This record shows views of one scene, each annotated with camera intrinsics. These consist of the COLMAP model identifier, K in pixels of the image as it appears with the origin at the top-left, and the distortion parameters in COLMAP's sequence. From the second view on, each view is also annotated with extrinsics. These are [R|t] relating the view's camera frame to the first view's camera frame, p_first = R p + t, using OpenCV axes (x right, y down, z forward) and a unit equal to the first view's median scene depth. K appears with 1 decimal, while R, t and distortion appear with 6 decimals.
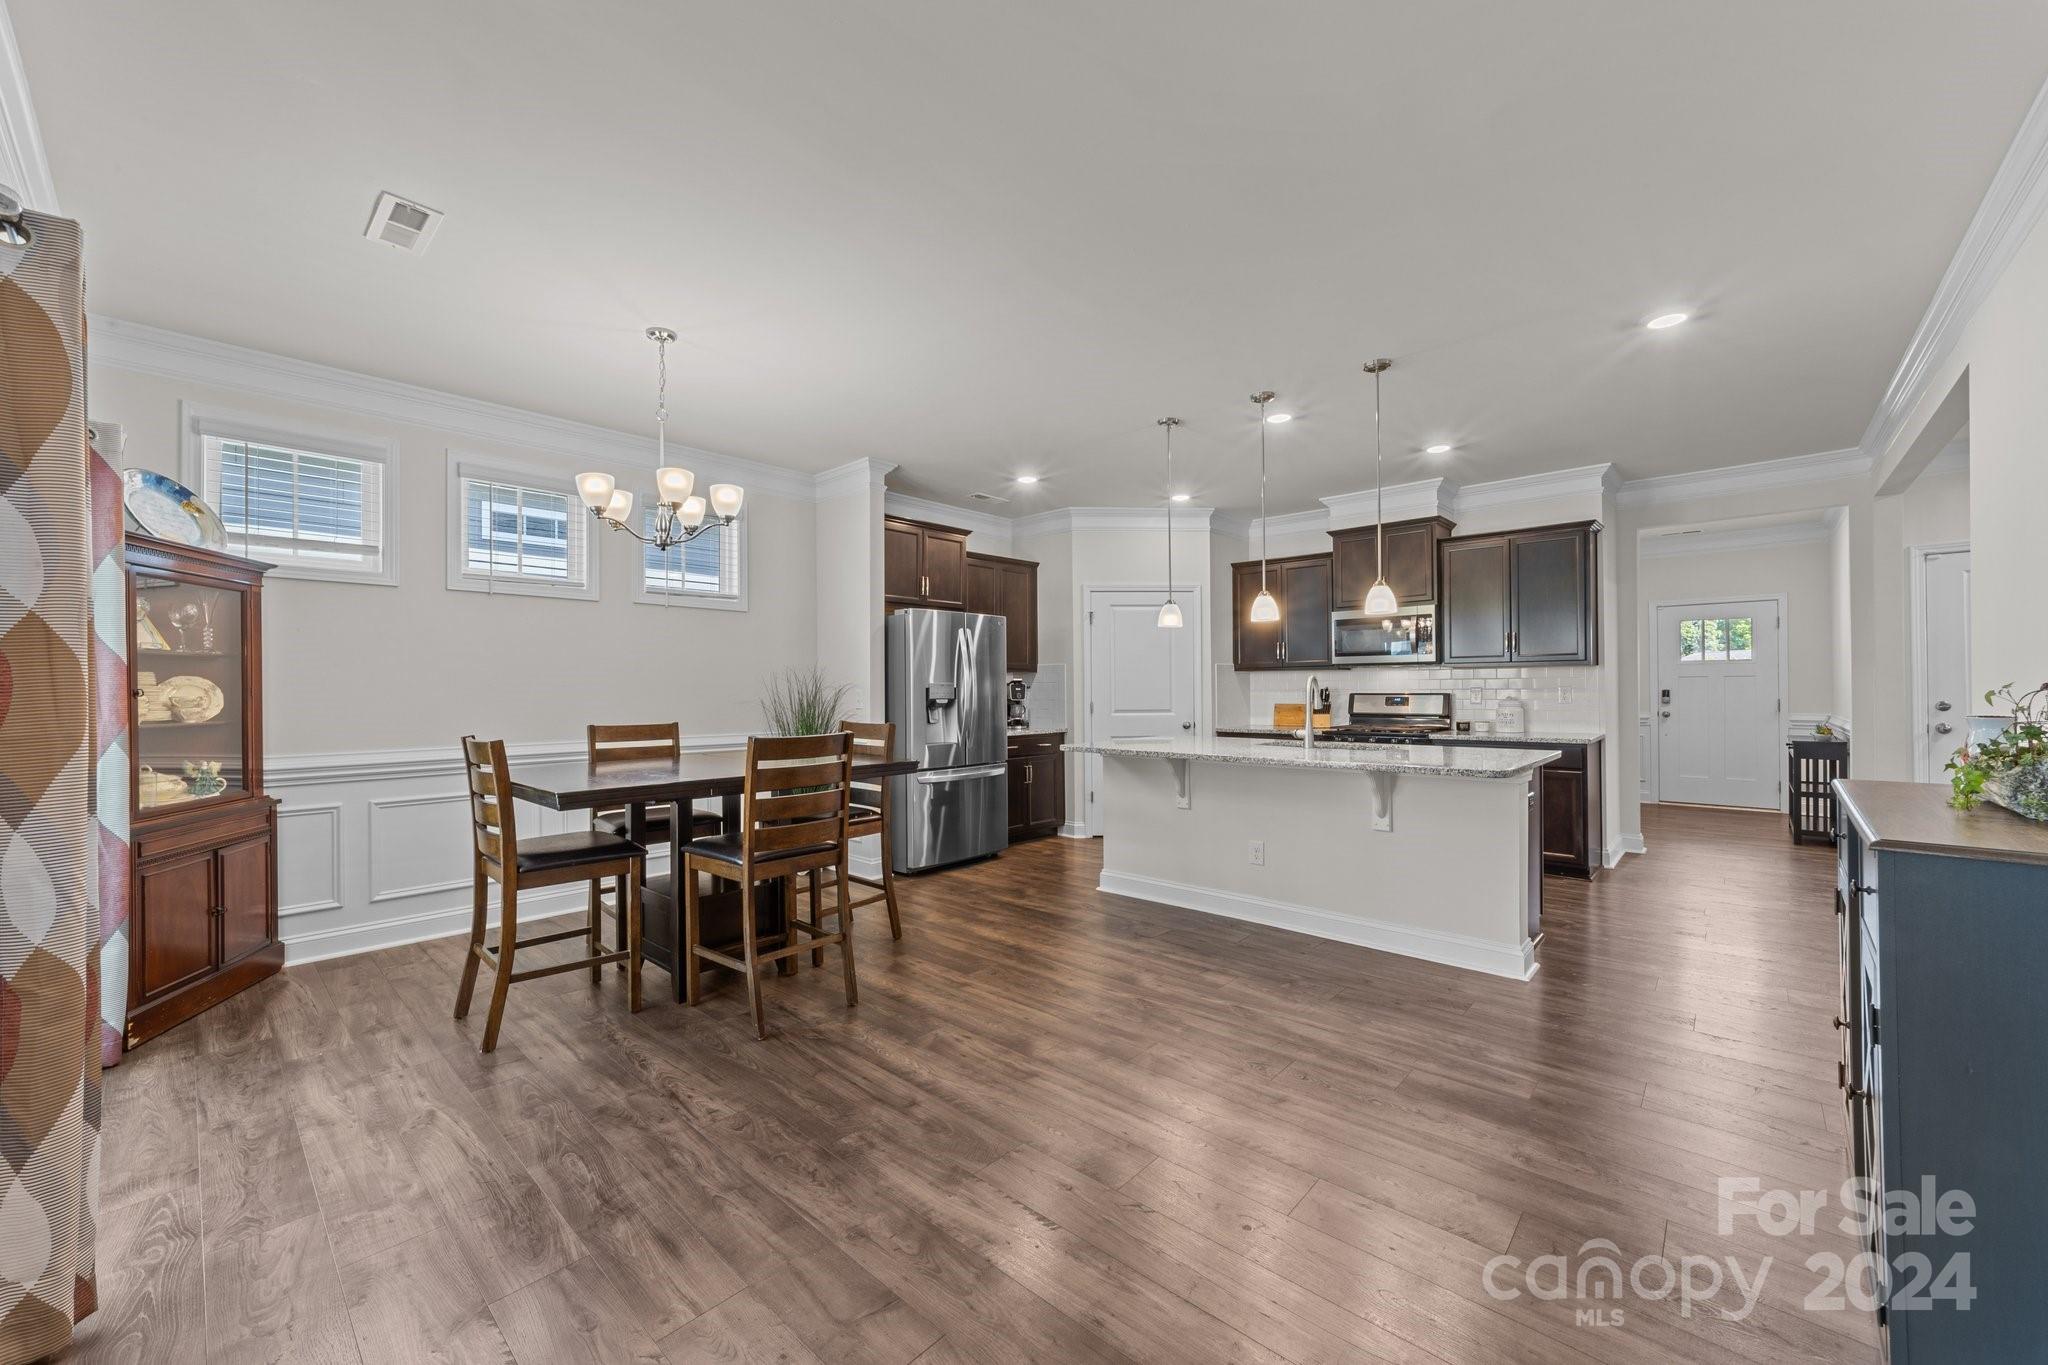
lens RADIAL K [[791.4, 0, 1031.6], [0, 791.4, 686.8], [0, 0, 1]] dist [-0.003539, 0.003500]
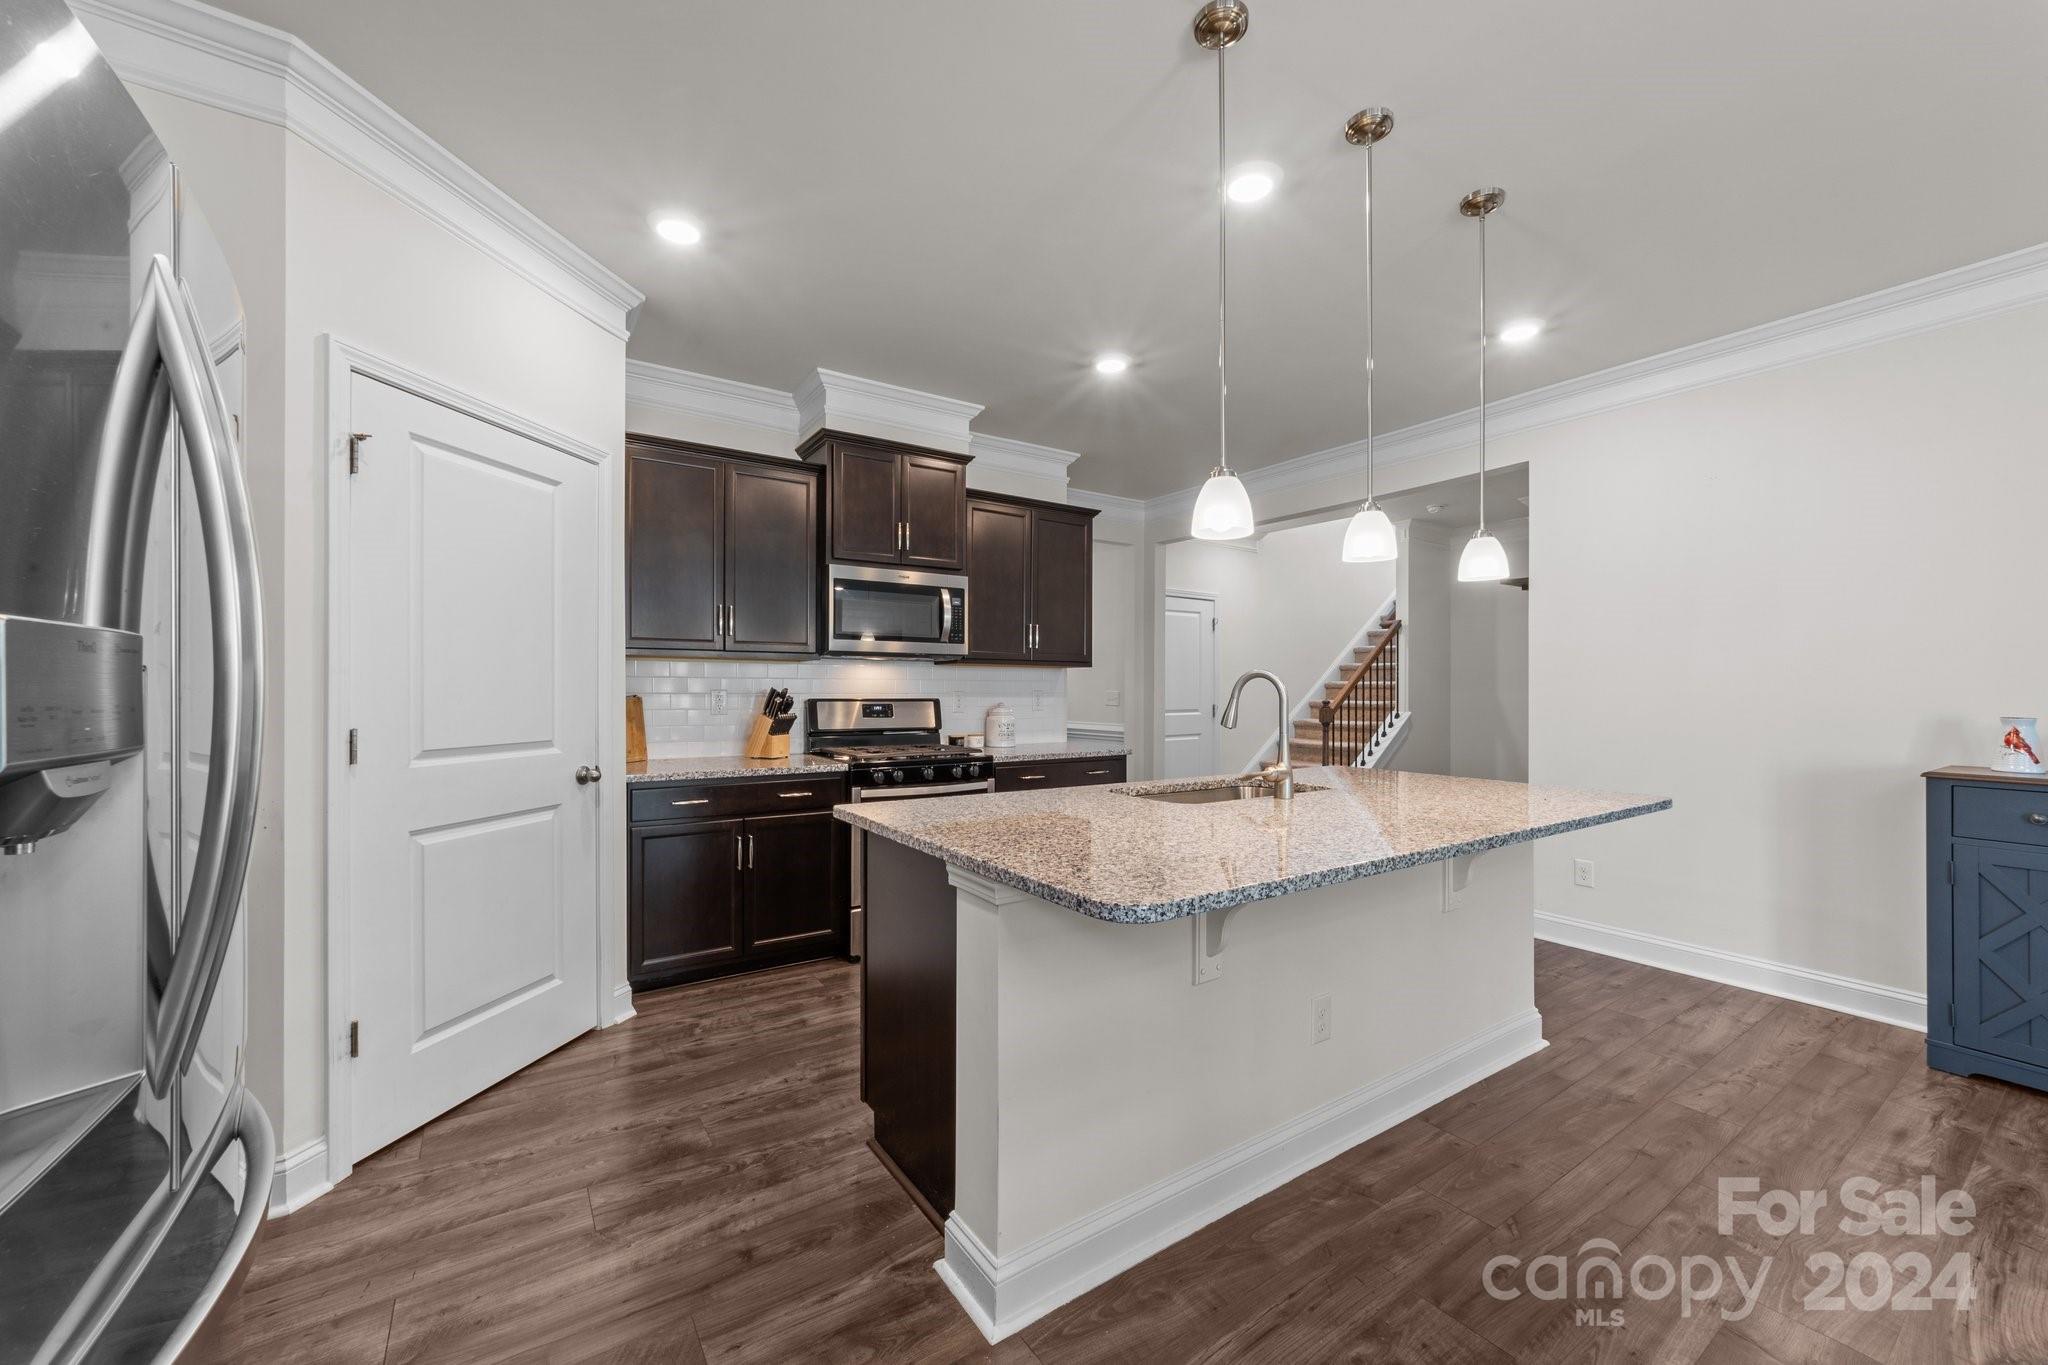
lens RADIAL K [[791.4, 0, 1026.8], [0, 791.4, 689.3], [0, 0, 1]] dist [-0.003539, 0.003500]
pose [[0.230227, 0.009914, 0.973086, -0.291261], [-0.009209, 0.999926, -0.008008, 0.007080], [-0.973093, -0.007117, 0.230302, 1.242069]]
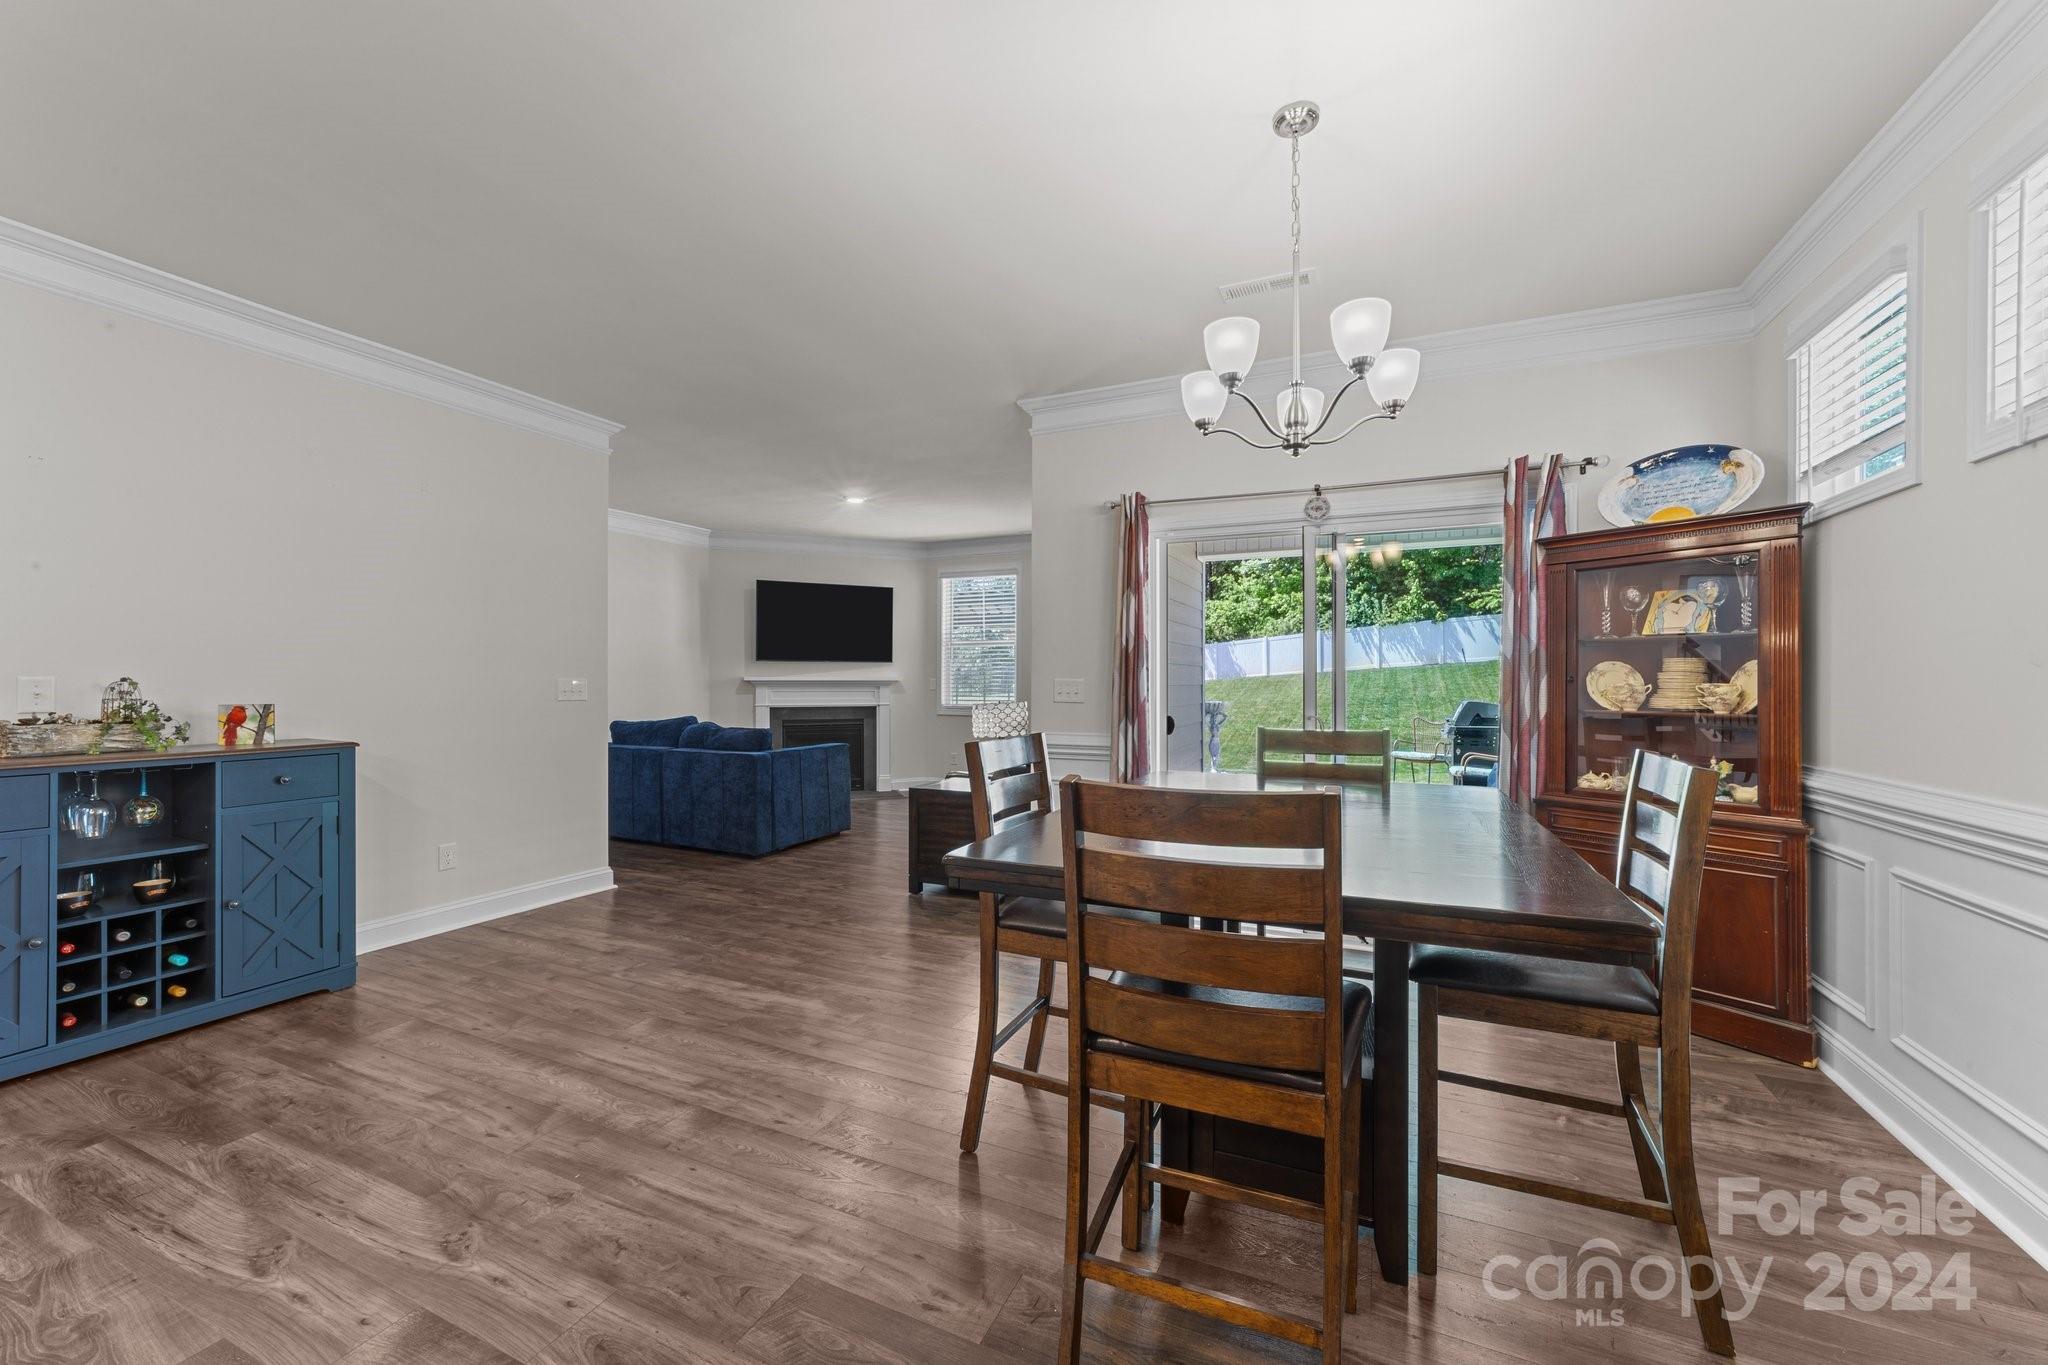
lens RADIAL K [[791.4, 0, 1022.7], [0, 791.4, 680.4], [0, 0, 1]] dist [-0.003539, 0.003500]
pose [[-0.953988, 0.002056, -0.299838, -0.060589], [0.002981, 0.999992, -0.002629, 0.005188], [0.299830, -0.003402, -0.953987, 1.429279]]
